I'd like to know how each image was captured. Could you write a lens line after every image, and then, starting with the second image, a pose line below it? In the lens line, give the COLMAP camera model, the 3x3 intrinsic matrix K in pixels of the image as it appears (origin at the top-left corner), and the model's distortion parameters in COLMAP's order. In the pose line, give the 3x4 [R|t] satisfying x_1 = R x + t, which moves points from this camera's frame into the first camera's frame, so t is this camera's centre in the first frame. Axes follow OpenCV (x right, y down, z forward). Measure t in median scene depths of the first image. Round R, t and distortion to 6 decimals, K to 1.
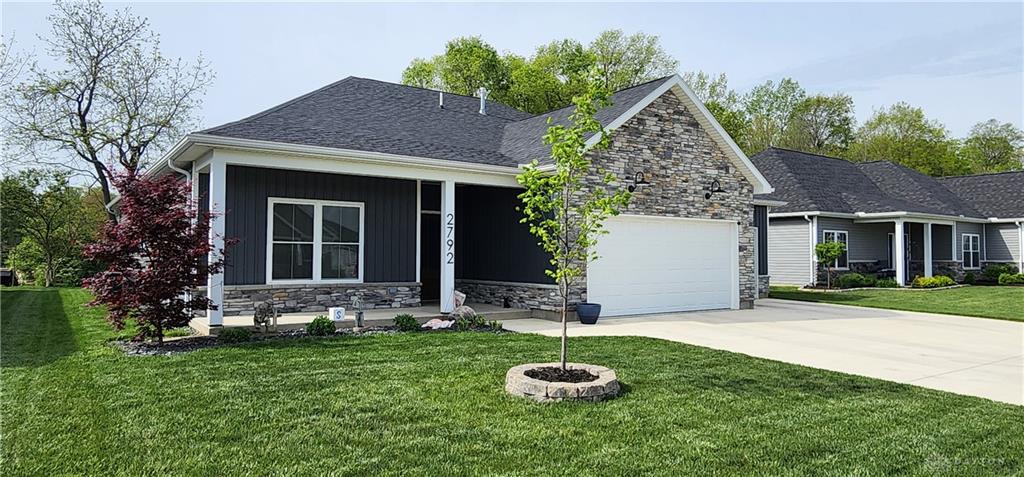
lens RADIAL K [[650.4, 0, 516.0], [0, 650.4, 234.5], [0, 0, 1]] dist [-0.001417, -0.000052]
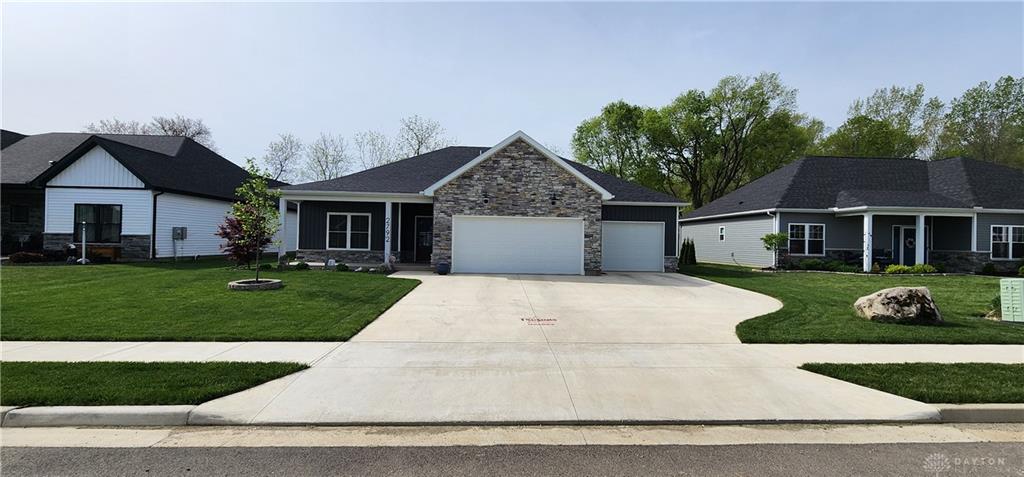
lens RADIAL K [[420.7, 0, 516.8], [0, 420.7, 236.9], [0, 0, 1]] dist [-0.000264, 0.000016]
pose [[0.839361, 0.004390, -0.543557, 0.790210], [0.004072, 0.999889, 0.014364, 0.009417], [0.543560, -0.014270, 0.839249, 0.081779]]
